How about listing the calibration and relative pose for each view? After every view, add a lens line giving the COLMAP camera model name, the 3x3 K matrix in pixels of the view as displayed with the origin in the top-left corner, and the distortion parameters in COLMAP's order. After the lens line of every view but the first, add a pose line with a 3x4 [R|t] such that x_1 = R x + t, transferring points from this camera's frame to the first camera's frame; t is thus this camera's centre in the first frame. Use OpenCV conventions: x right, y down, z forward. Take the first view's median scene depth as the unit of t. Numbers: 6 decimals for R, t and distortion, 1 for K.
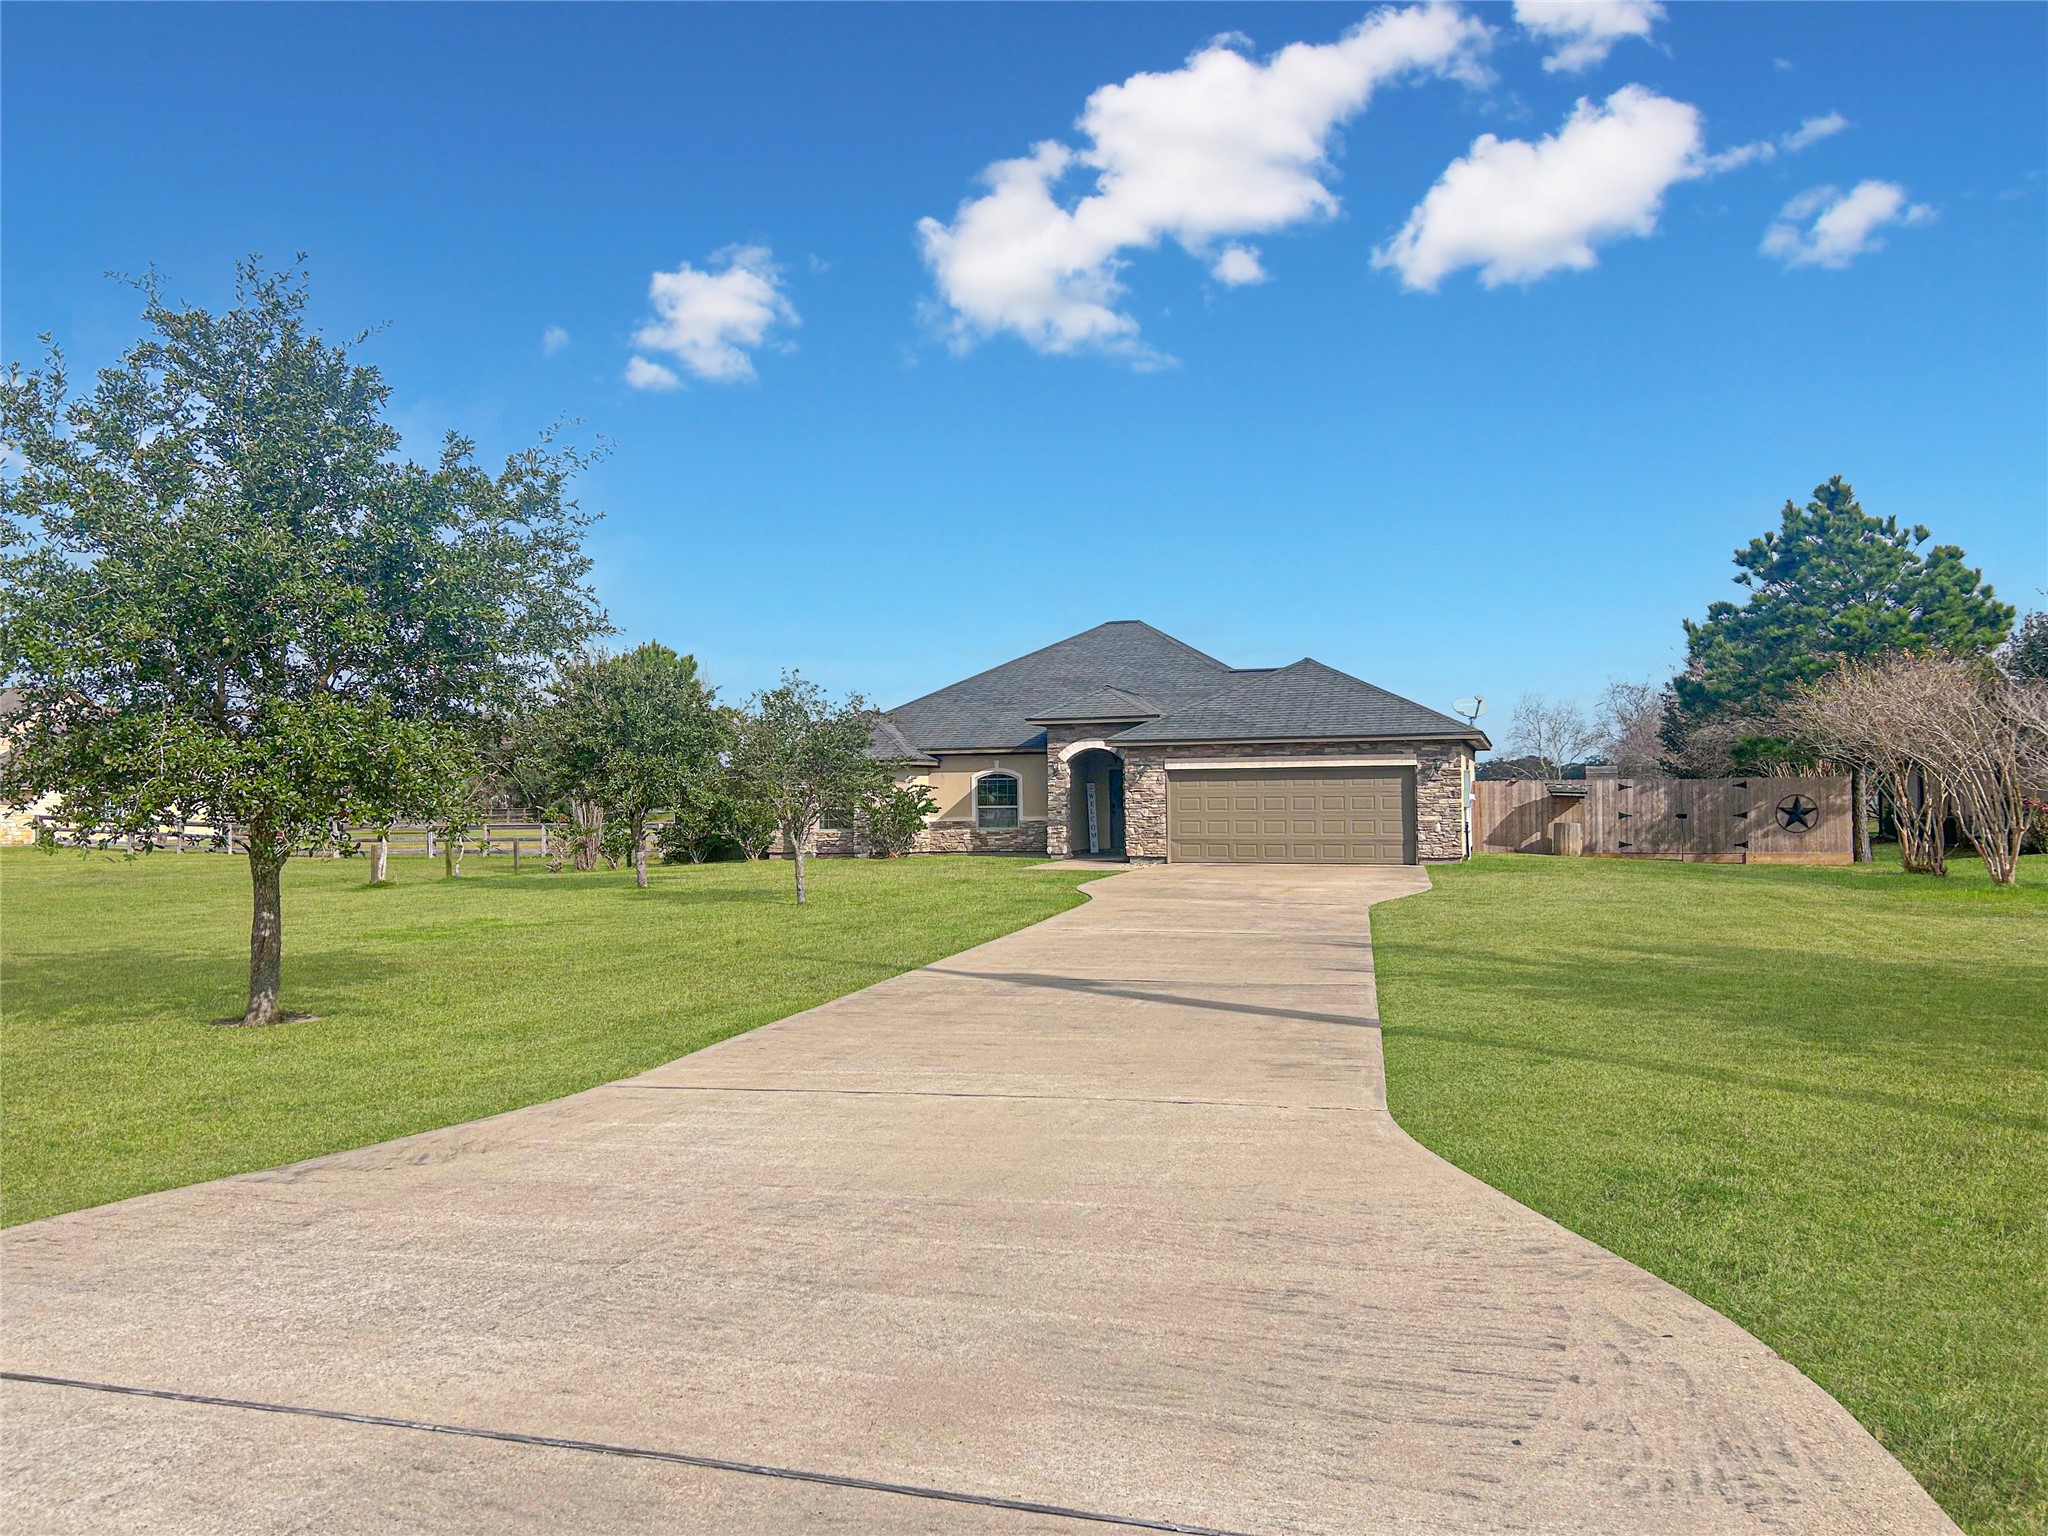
lens RADIAL K [[1770.0, 0, 1024.0], [0, 1770.0, 768.0], [0, 0, 1]] dist [-0.001505, 0.000022]
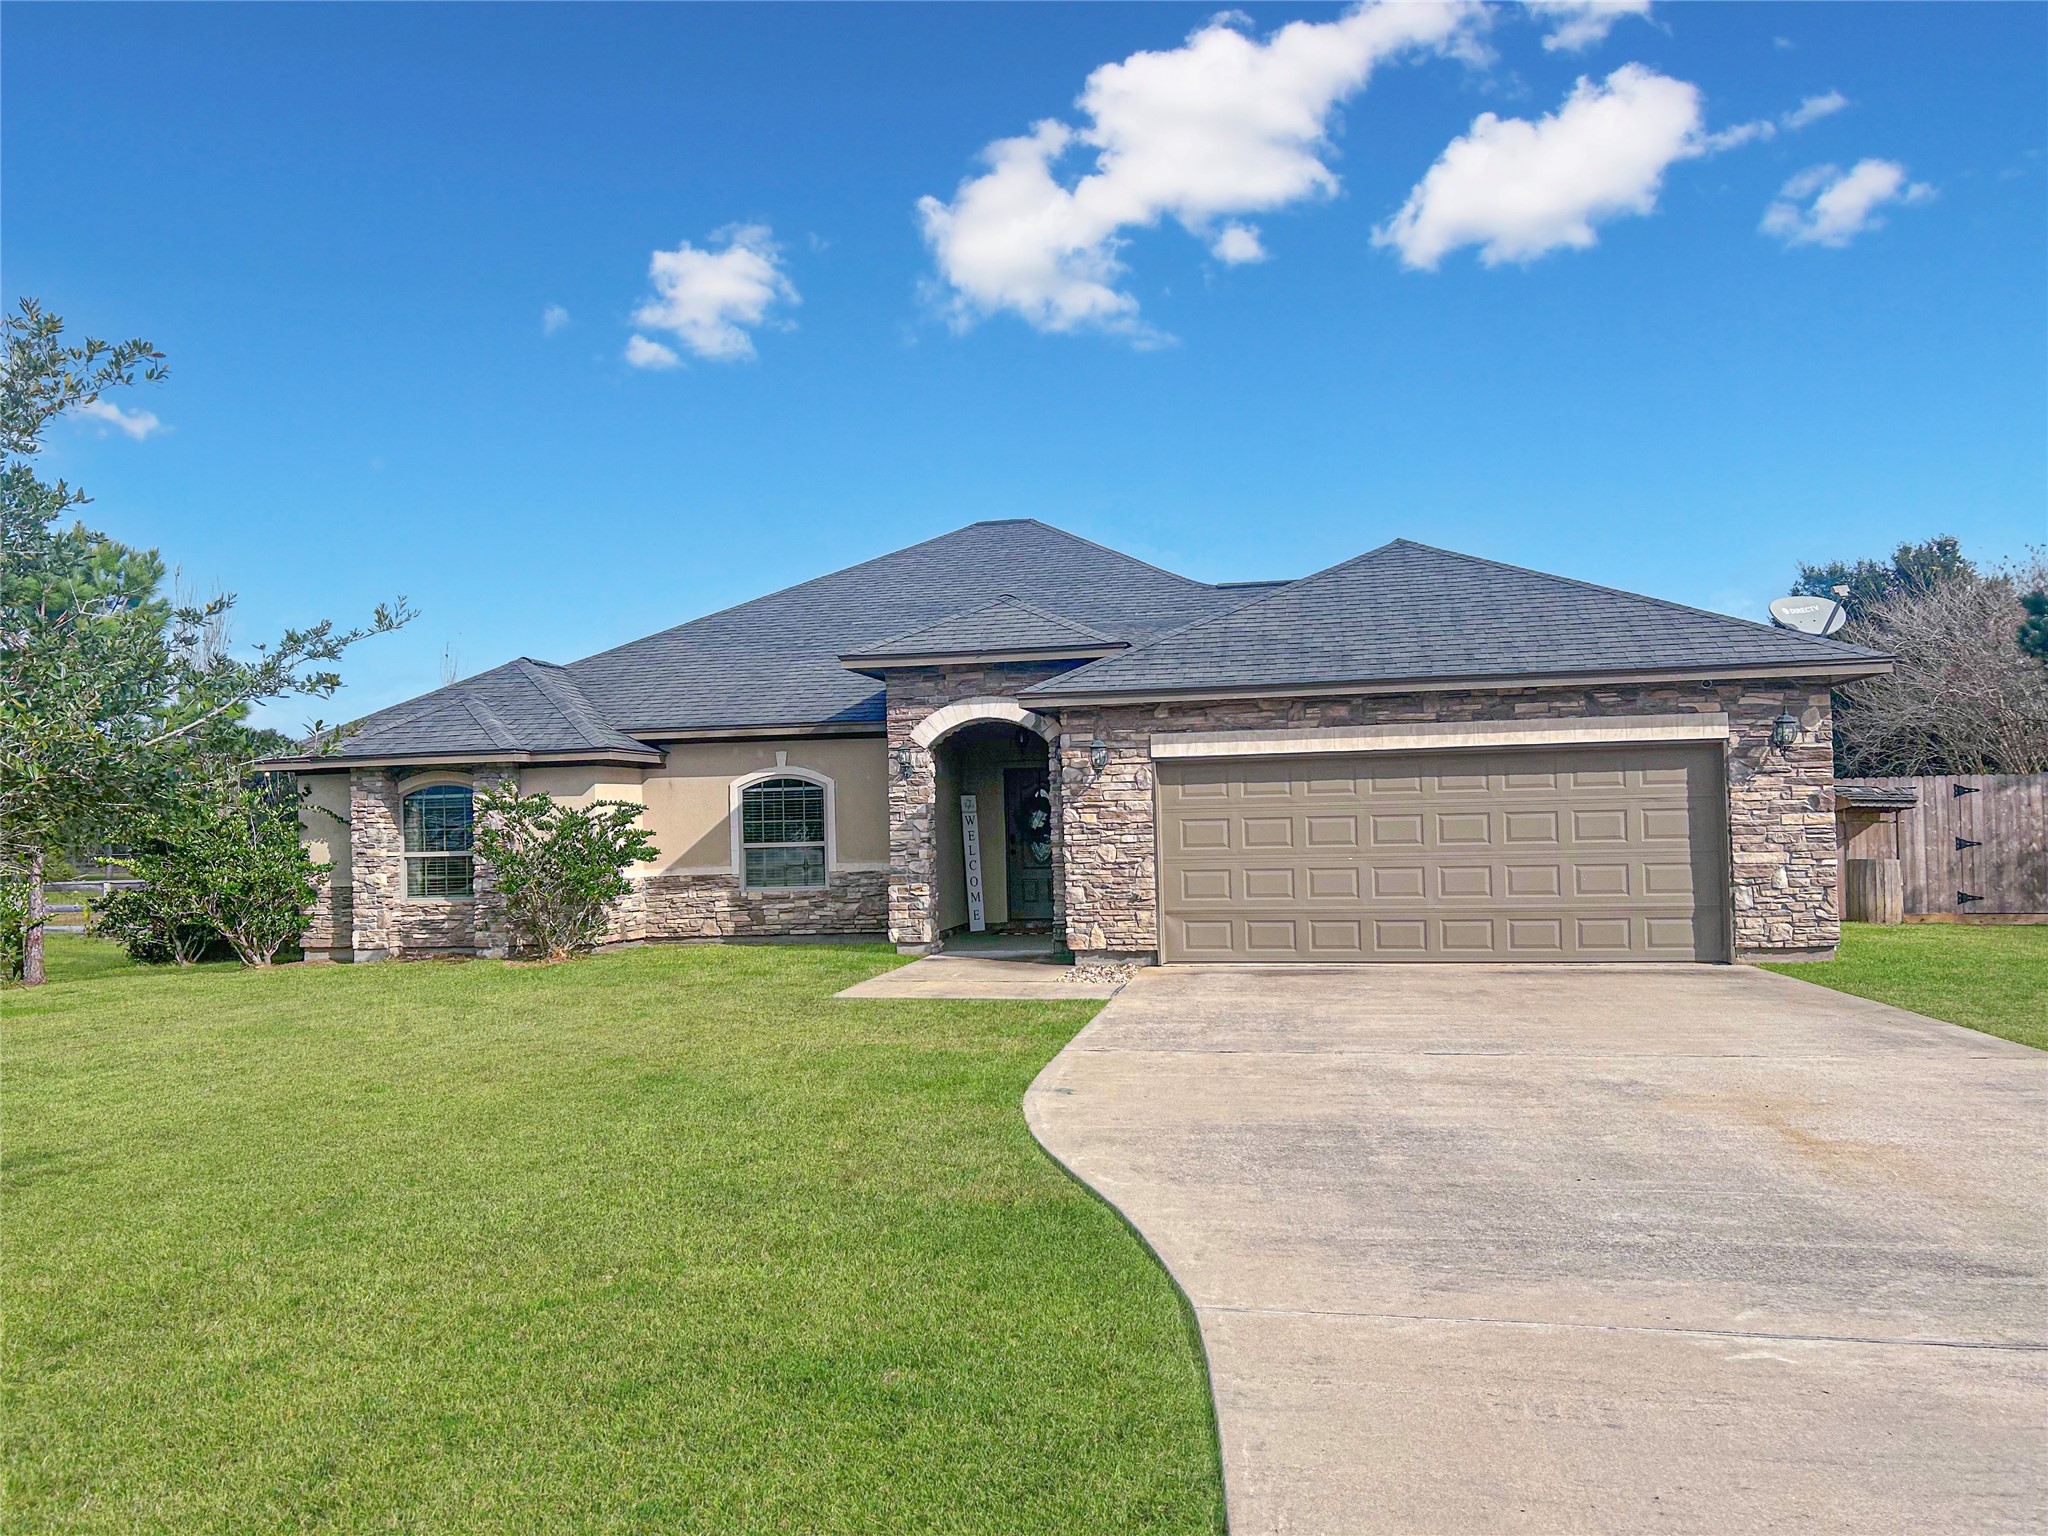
lens RADIAL K [[1441.2, 0, 1022.5], [0, 1441.2, 812.6], [0, 0, 1]] dist [0.119414, -0.000008]
pose [[0.991611, -0.013306, 0.128568, -0.000625], [0.012648, 0.999902, 0.005935, 0.011488], [-0.128635, -0.004259, 0.991683, 0.597271]]
